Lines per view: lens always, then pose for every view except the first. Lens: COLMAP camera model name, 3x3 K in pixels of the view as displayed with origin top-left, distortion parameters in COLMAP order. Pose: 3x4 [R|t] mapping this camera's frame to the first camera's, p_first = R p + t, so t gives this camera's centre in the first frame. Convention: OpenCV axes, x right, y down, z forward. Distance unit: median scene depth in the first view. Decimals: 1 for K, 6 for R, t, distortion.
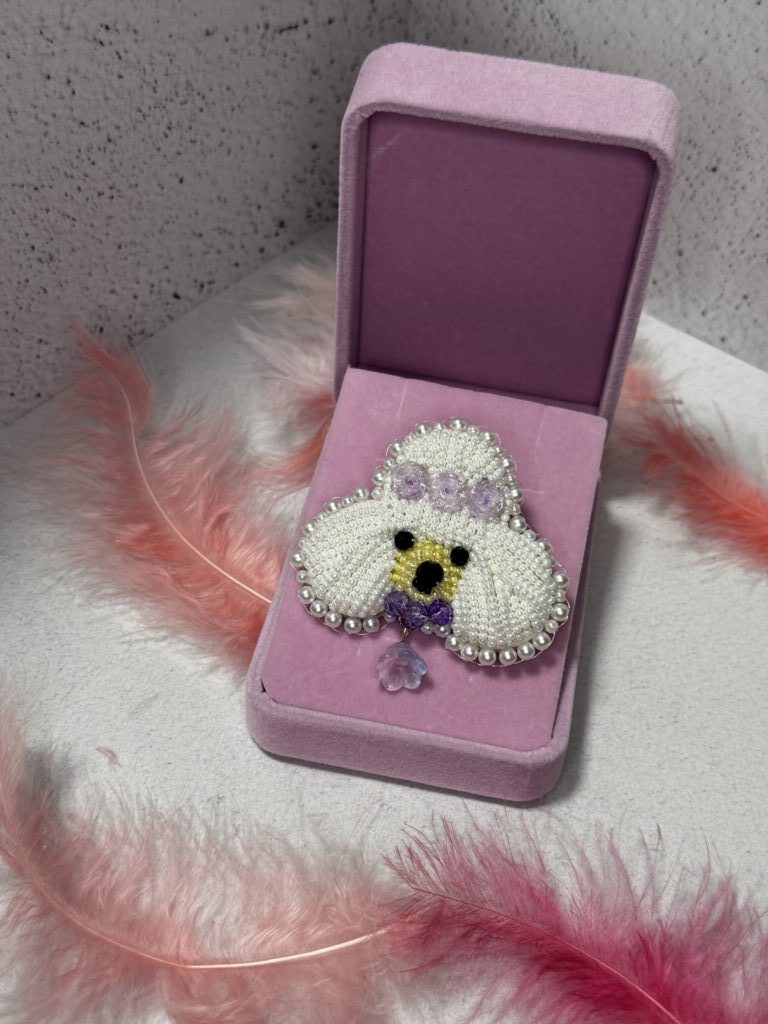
lens RADIAL K [[1491.4, 0, 377.5], [0, 1491.4, 527.5], [0, 0, 1]] dist [0.064607, 0.000000]
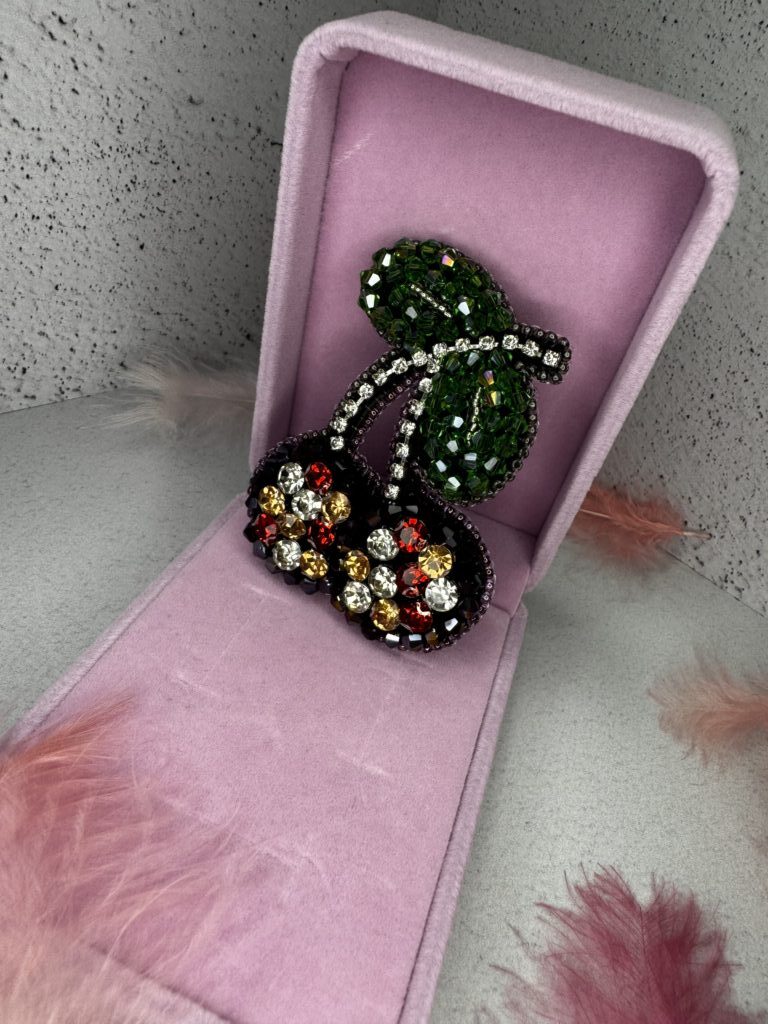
lens RADIAL K [[734.6, 0, 389.8], [0, 734.6, 460.1], [0, 0, 1]] dist [-0.010285, 0.005178]
pose [[0.979570, 0.200519, 0.015321, 0.055912], [-0.192078, 0.955454, -0.224084, -0.016006], [-0.059572, 0.216563, 0.974449, 0.559257]]
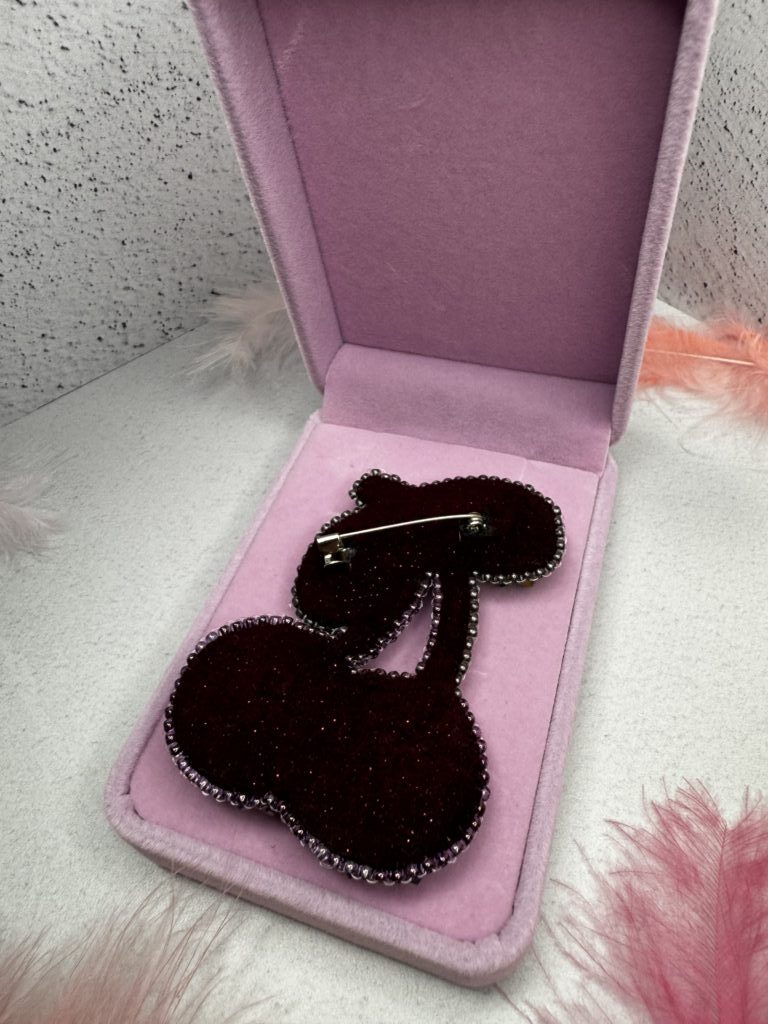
lens RADIAL K [[734.6, 0, 387.9], [0, 734.6, 452.4], [0, 0, 1]] dist [-0.010285, 0.005178]
pose [[0.959358, 0.067808, -0.273924, 0.145957], [-0.055053, 0.997022, 0.053995, -0.085197], [0.276769, -0.036721, 0.960234, 0.582122]]
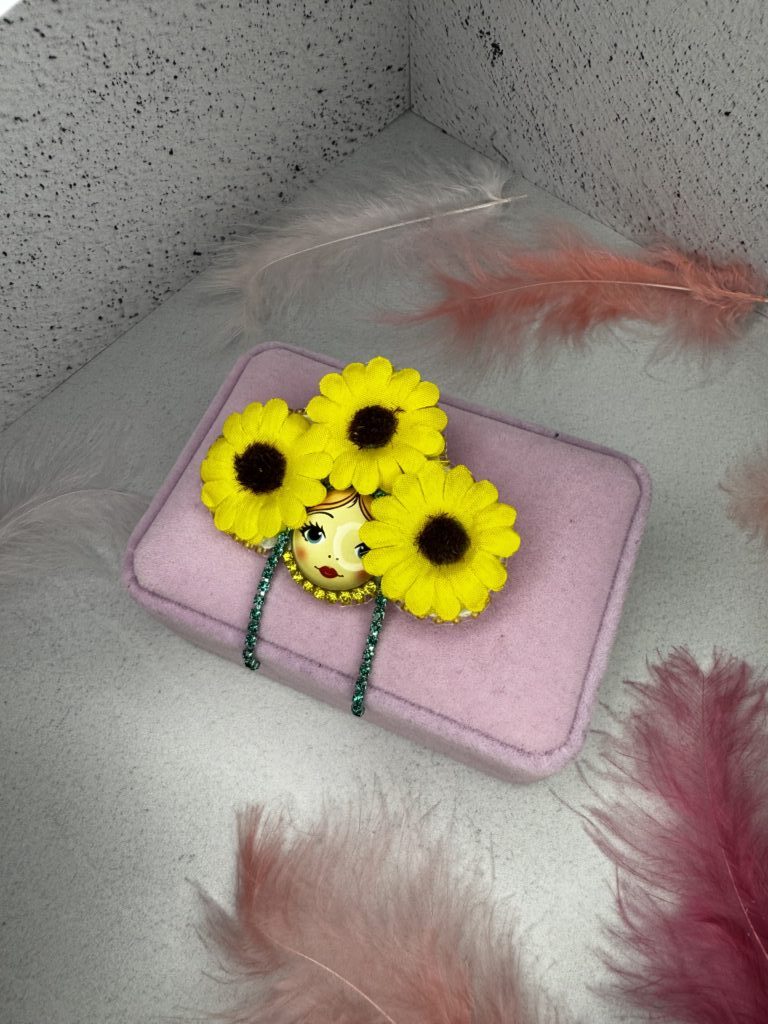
lens RADIAL K [[734.6, 0, 388.1], [0, 734.6, 453.0], [0, 0, 1]] dist [-0.010285, 0.005178]
pose [[0.993867, 0.000036, -0.110581, 0.069503], [0.033158, 0.953889, 0.298324, -0.187684], [0.105493, -0.300161, 0.948037, 0.508857]]
